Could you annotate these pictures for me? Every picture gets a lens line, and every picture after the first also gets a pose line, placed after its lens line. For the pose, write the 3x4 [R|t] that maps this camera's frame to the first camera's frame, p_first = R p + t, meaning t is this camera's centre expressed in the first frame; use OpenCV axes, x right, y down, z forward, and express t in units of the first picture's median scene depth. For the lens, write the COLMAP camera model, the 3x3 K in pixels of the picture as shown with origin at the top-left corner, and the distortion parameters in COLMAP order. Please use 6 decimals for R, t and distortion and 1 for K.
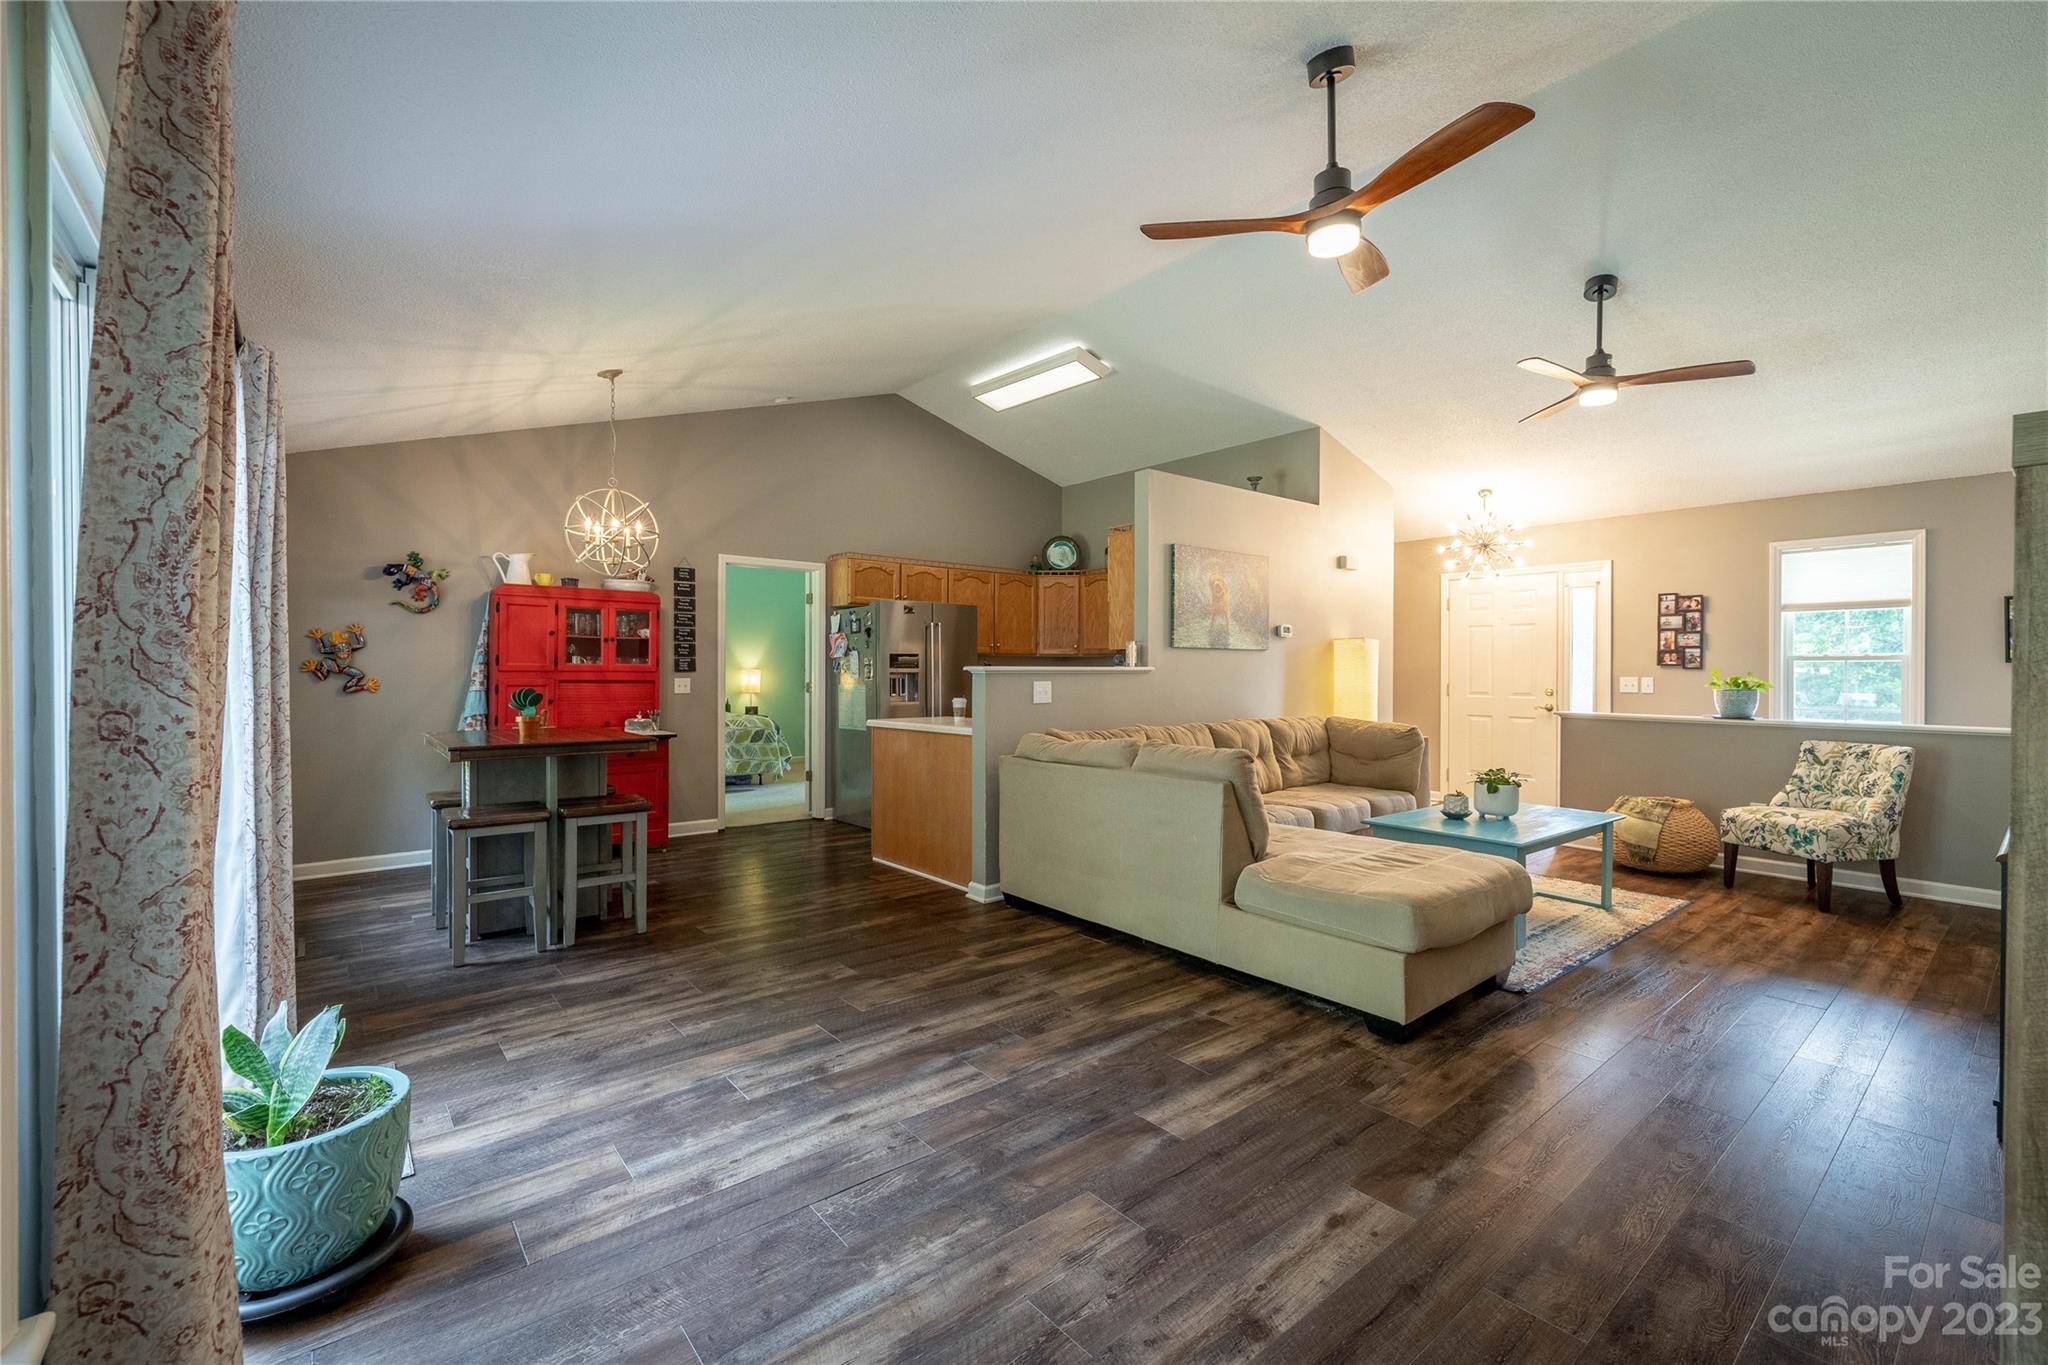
lens RADIAL K [[864.4, 0, 1031.8], [0, 864.4, 675.3], [0, 0, 1]] dist [-0.001887, 0.000000]
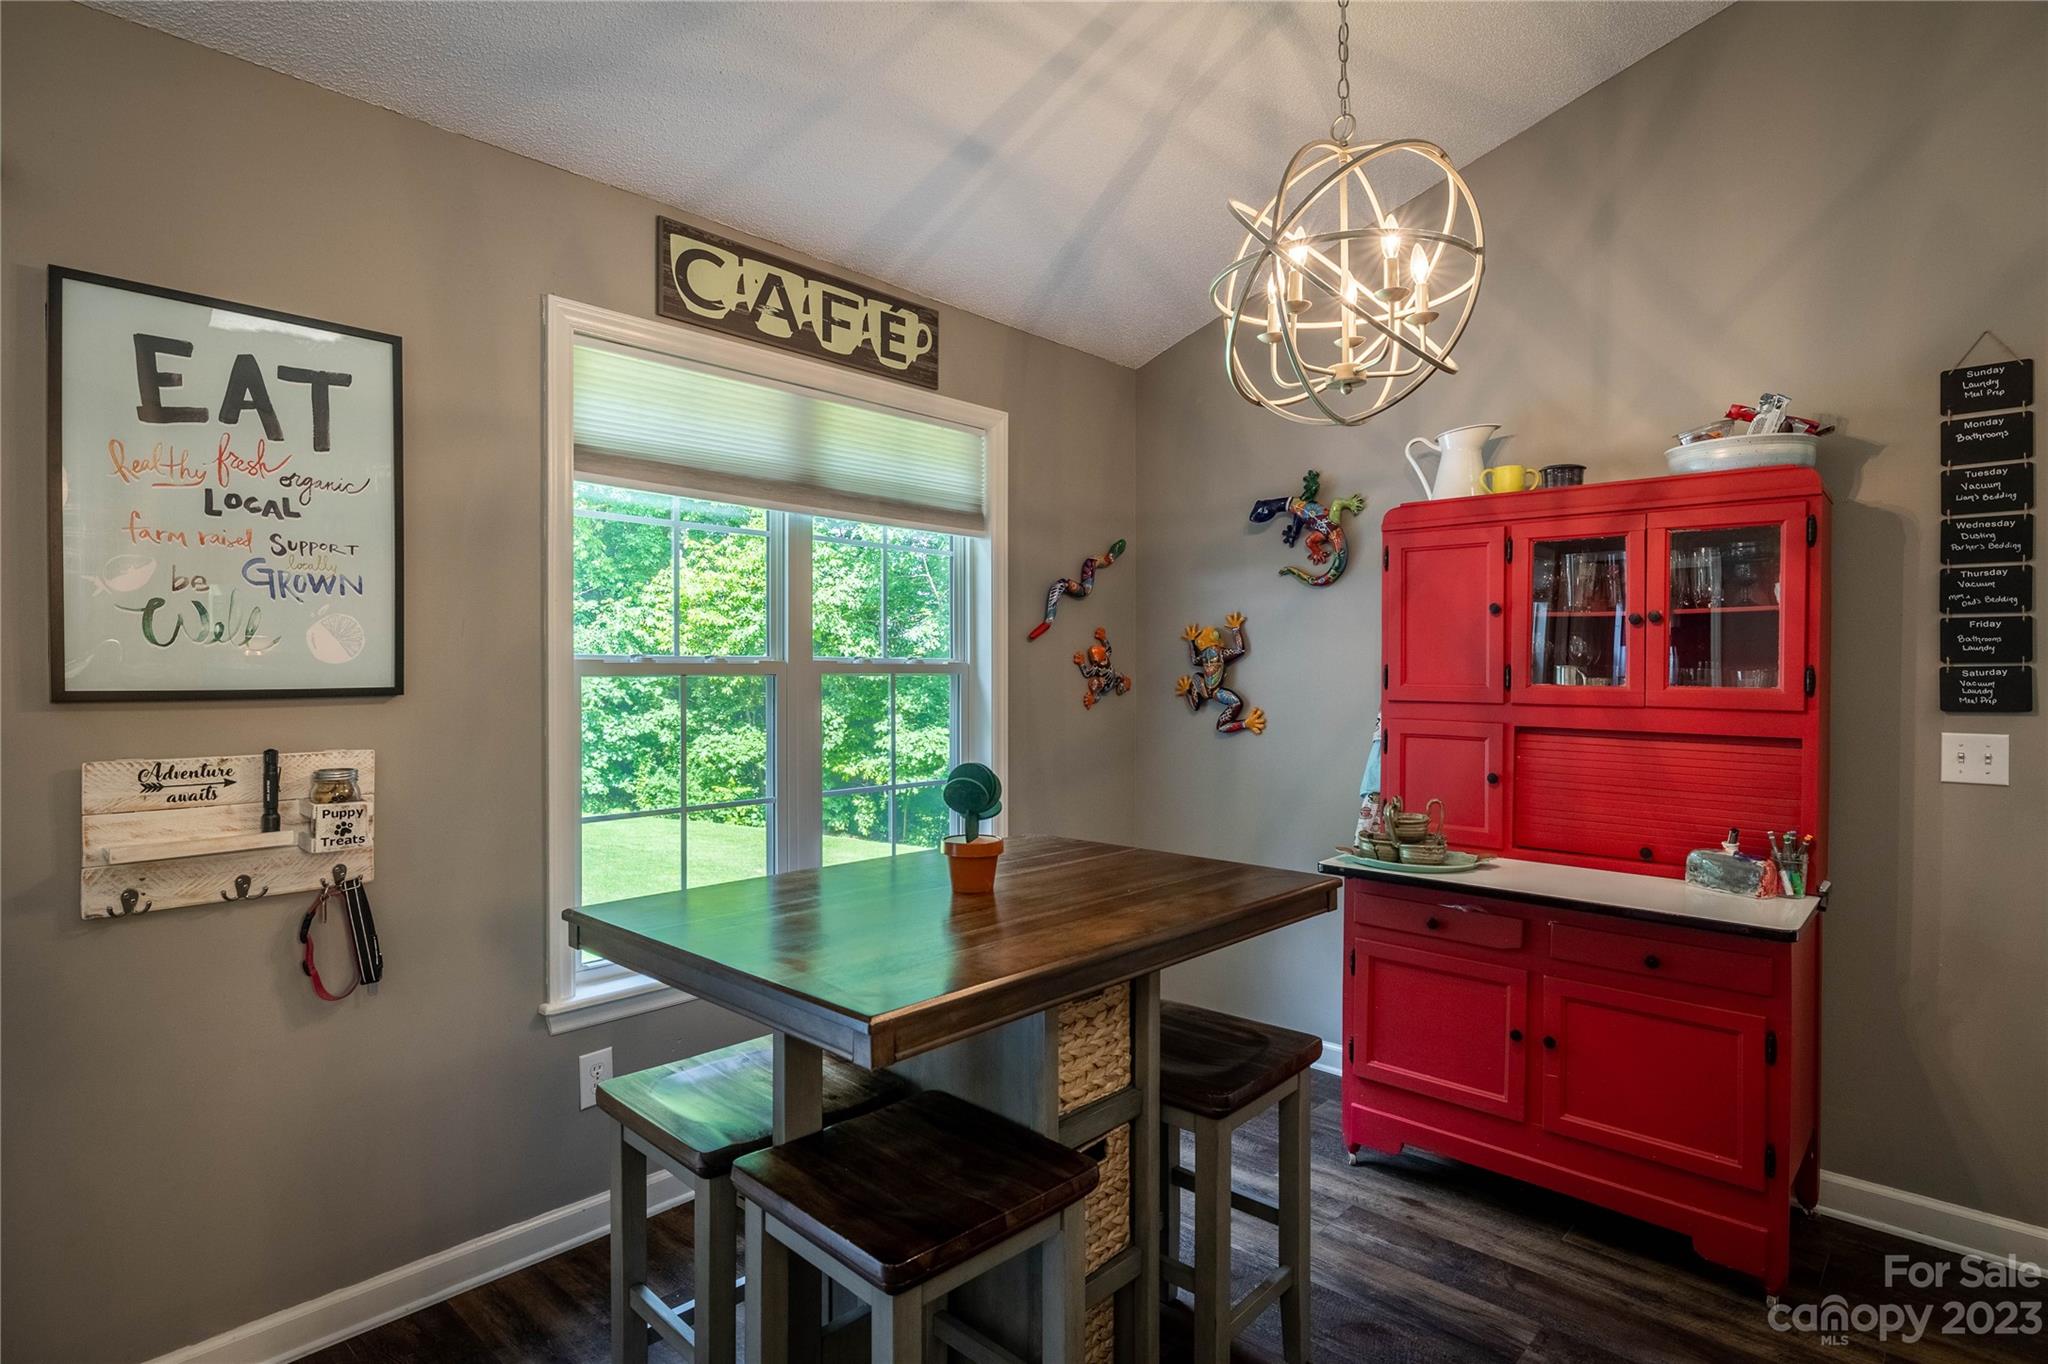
lens RADIAL K [[1049.3, 0, 1040.1], [0, 1049.3, 689.6], [0, 0, 1]] dist [-0.004953, -0.000422]
pose [[0.135723, 0.013584, -0.990654, -0.088105], [-0.008532, 0.999885, 0.012542, -0.013851], [0.990710, 0.006750, 0.135823, 0.631348]]
